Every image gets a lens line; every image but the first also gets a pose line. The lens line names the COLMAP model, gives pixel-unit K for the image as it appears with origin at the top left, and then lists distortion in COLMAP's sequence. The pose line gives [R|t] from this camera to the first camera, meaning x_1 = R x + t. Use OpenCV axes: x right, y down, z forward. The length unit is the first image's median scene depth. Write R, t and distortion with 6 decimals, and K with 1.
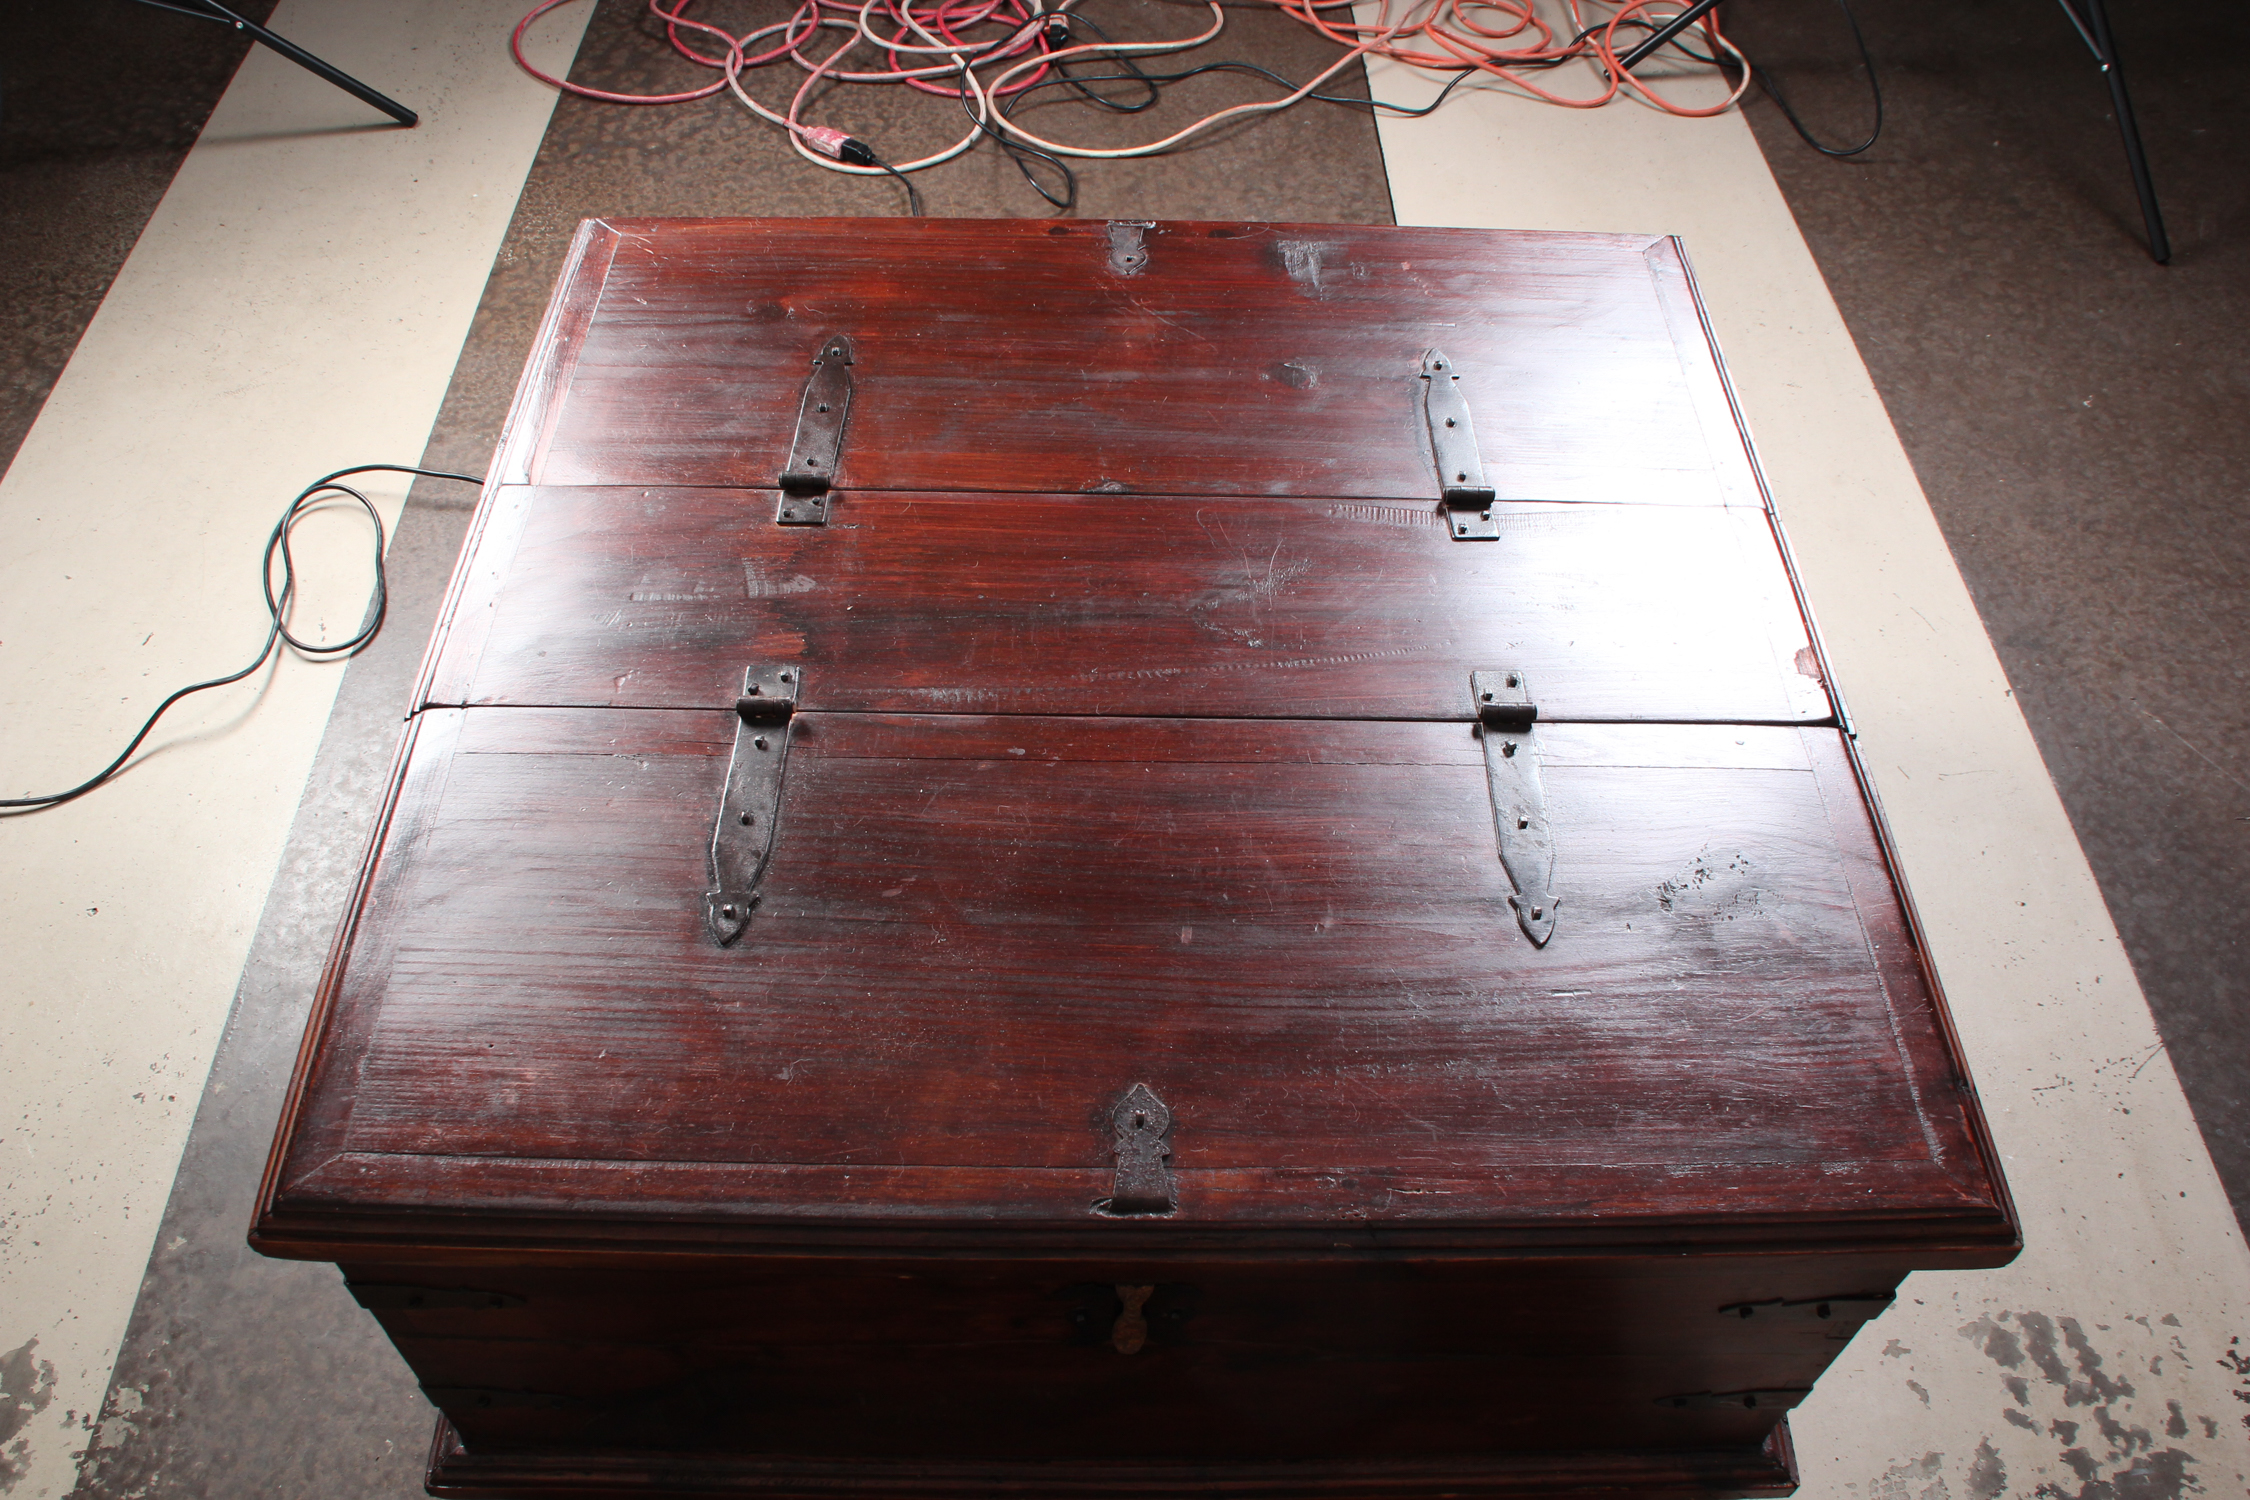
lens RADIAL K [[1851.5, 0, 1148.0], [0, 1851.5, 770.0], [0, 0, 1]] dist [-0.174970, 0.112317]
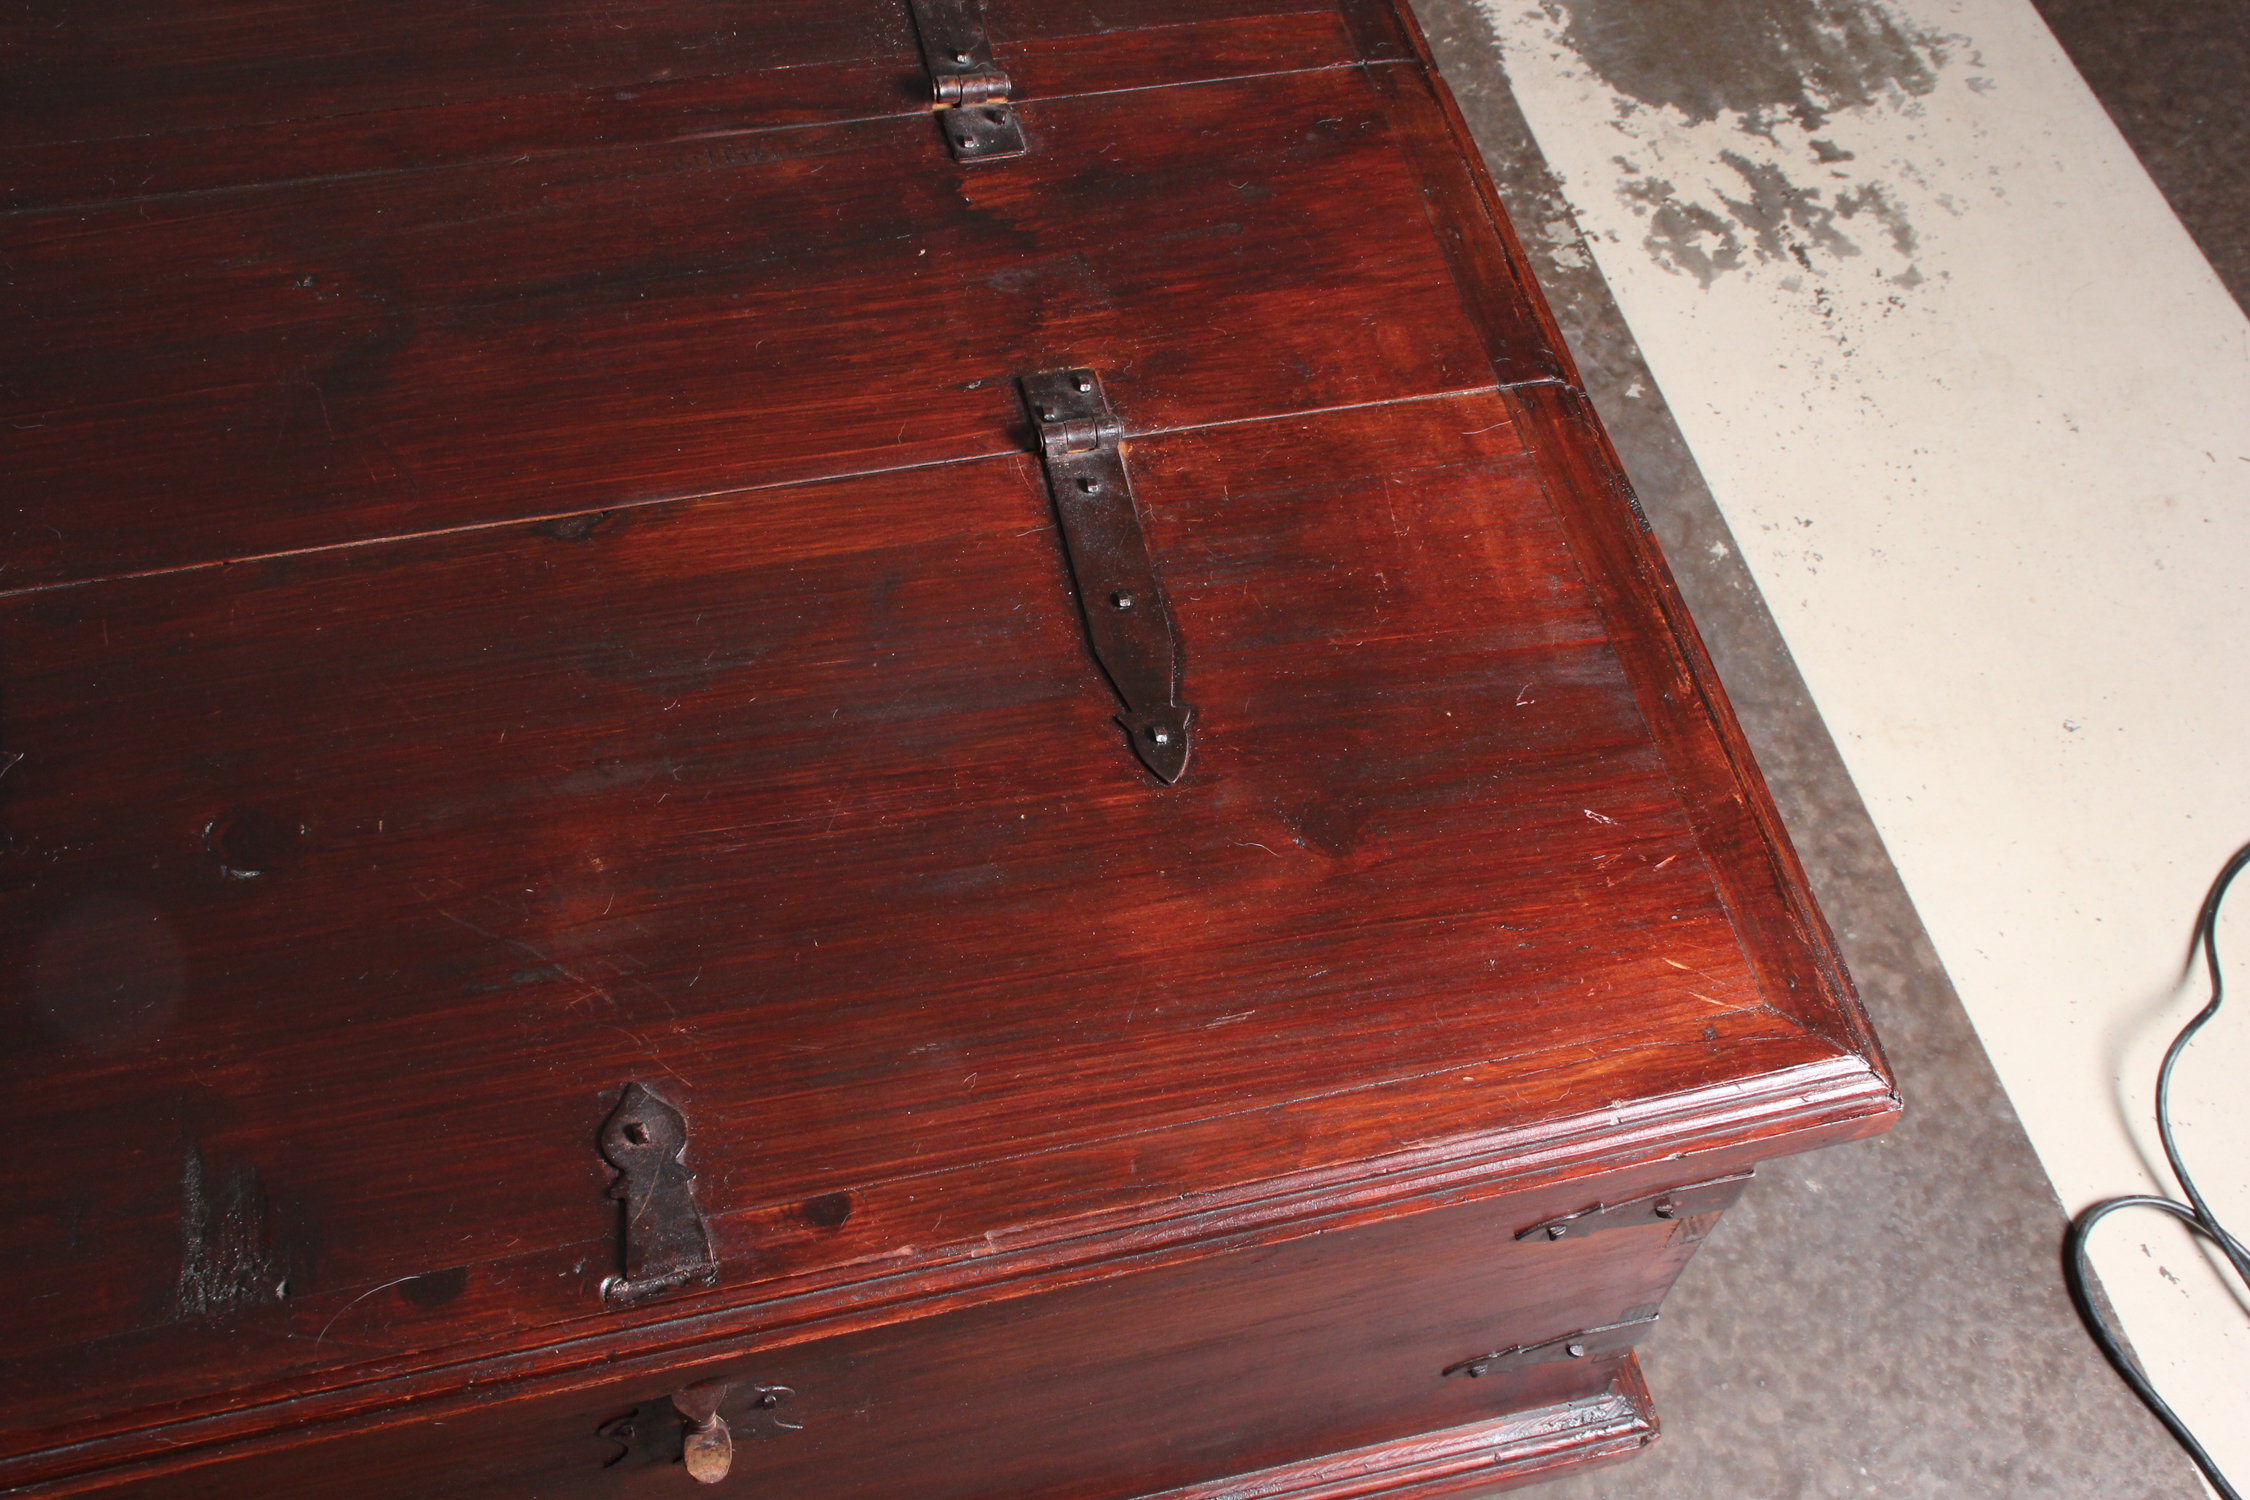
lens RADIAL K [[2572.6, 0, 1147.7], [0, 2572.6, 761.1], [0, 0, 1]] dist [-0.076225, 0.239387]
pose [[-0.963545, 0.138553, -0.228877, 0.000103], [-0.258799, -0.265691, 0.928672, -0.923560], [0.067860, 0.954050, 0.291863, 0.802676]]
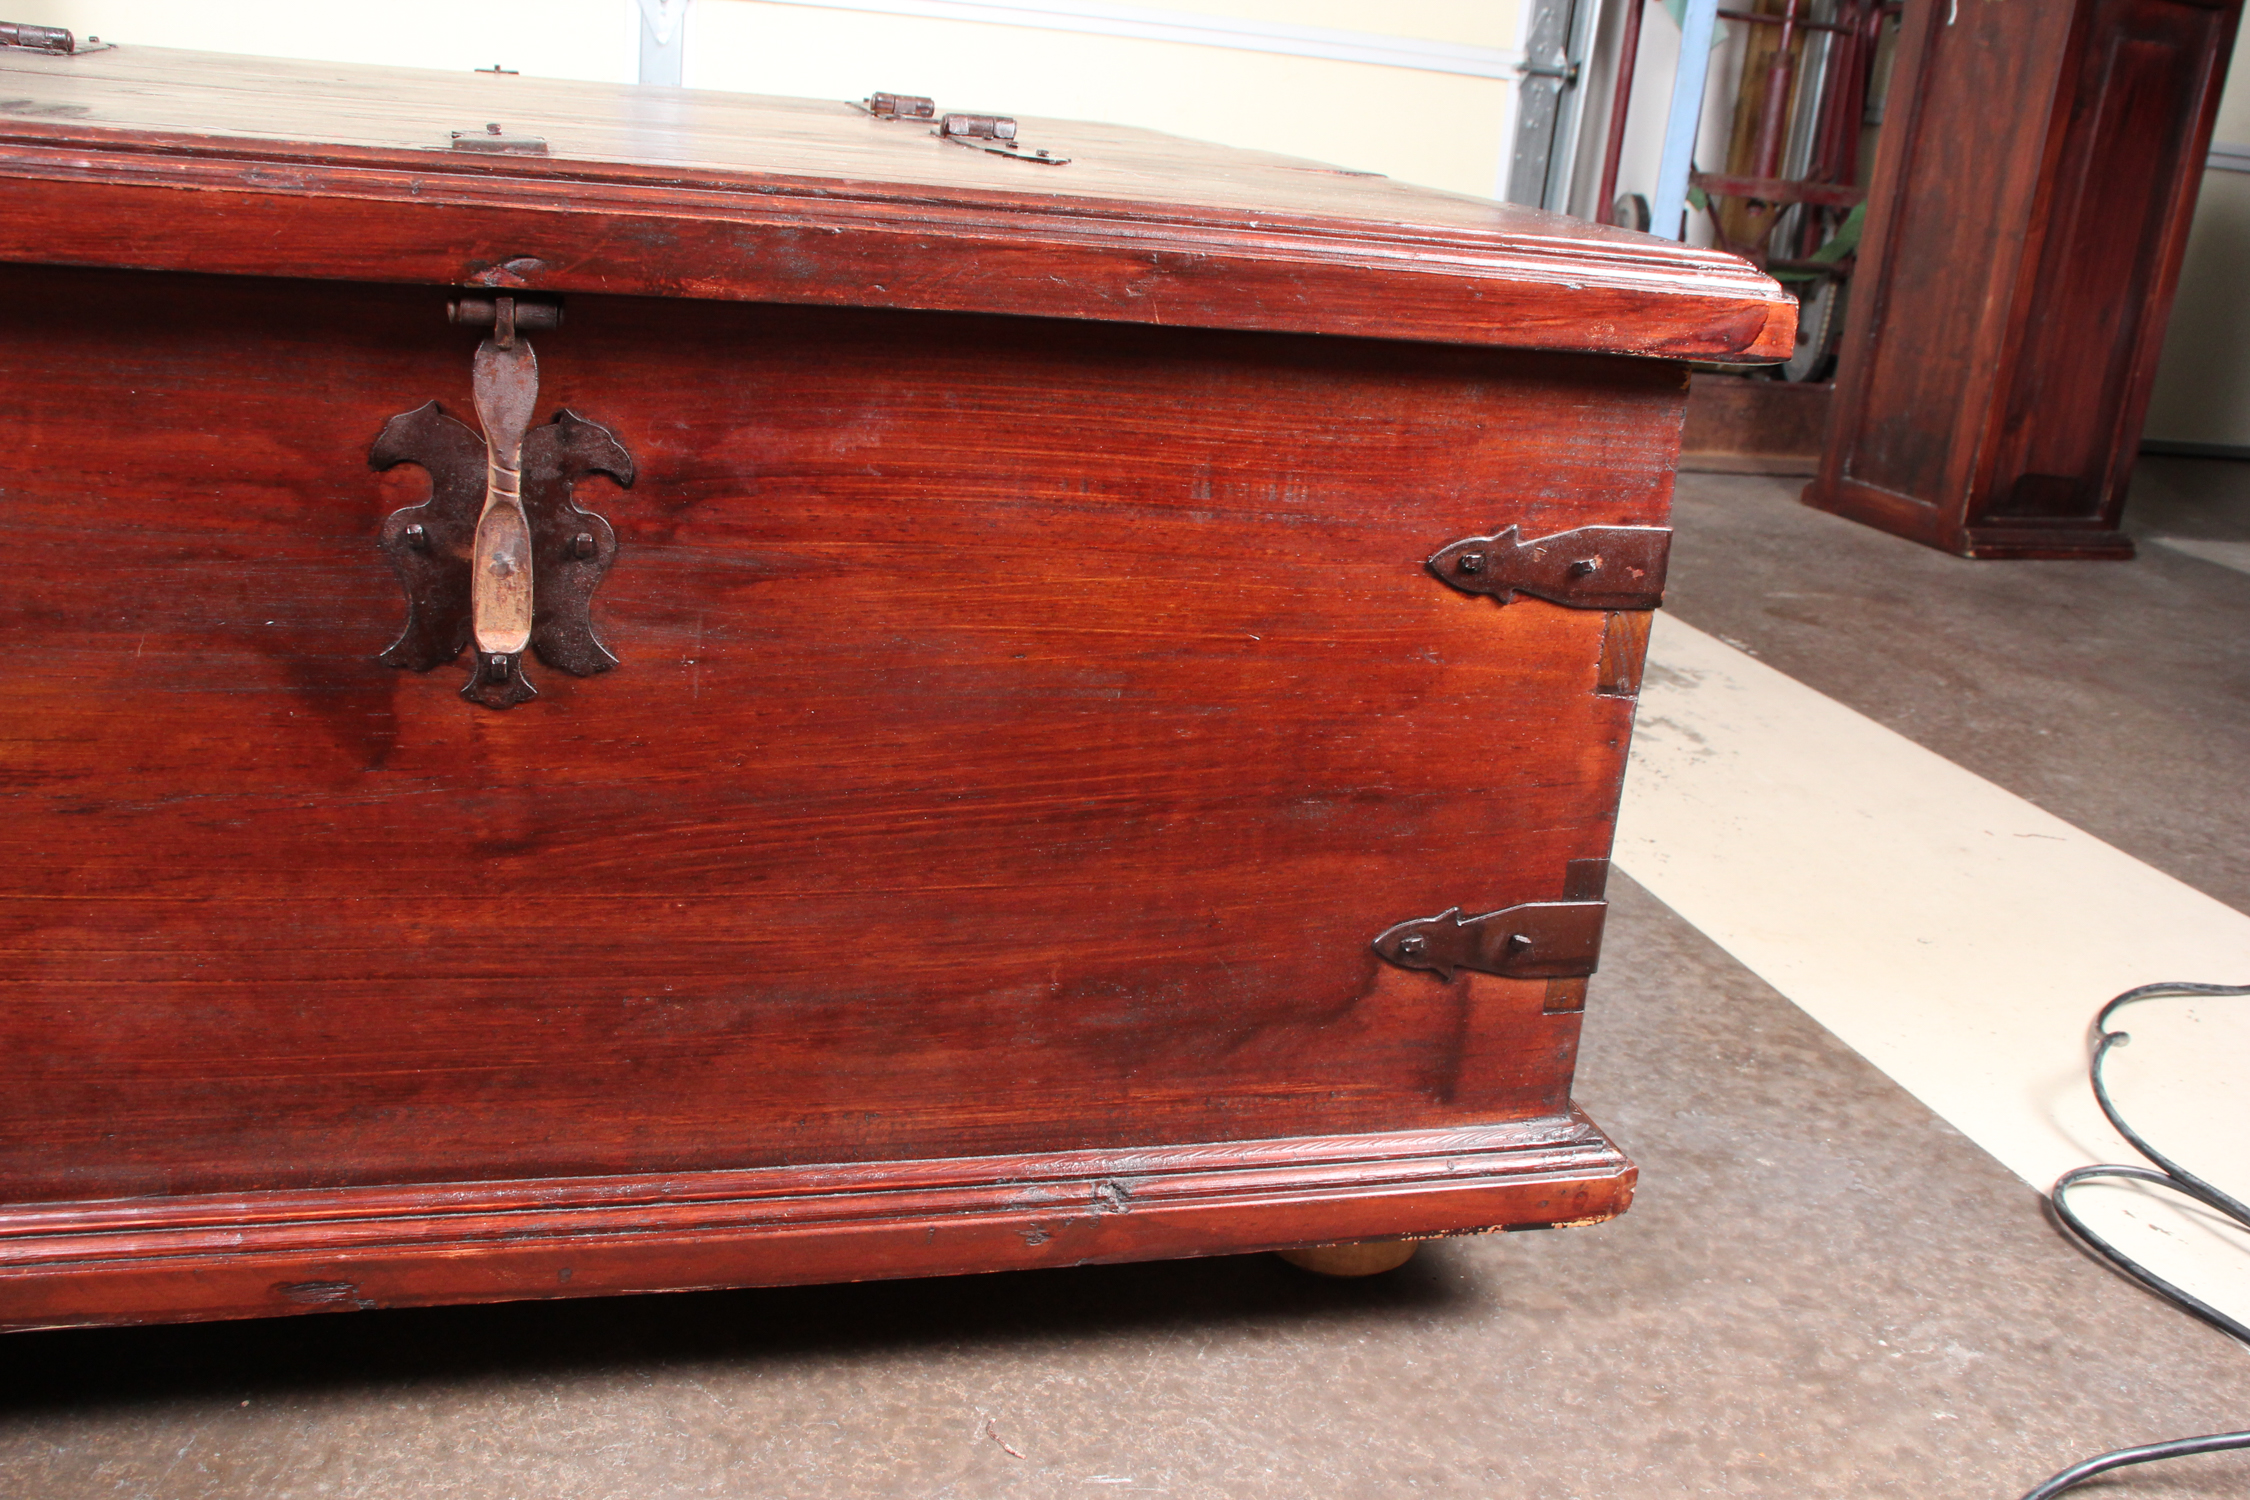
lens RADIAL K [[2082.8, 0, 1147.7], [0, 2082.8, 766.3], [0, 0, 1]] dist [-0.144480, 0.148956]
pose [[-0.954607, -0.024742, -0.296838, -0.021192], [-0.285983, 0.354814, 0.890124, -0.741147], [0.083299, 0.934610, -0.345784, 1.412031]]
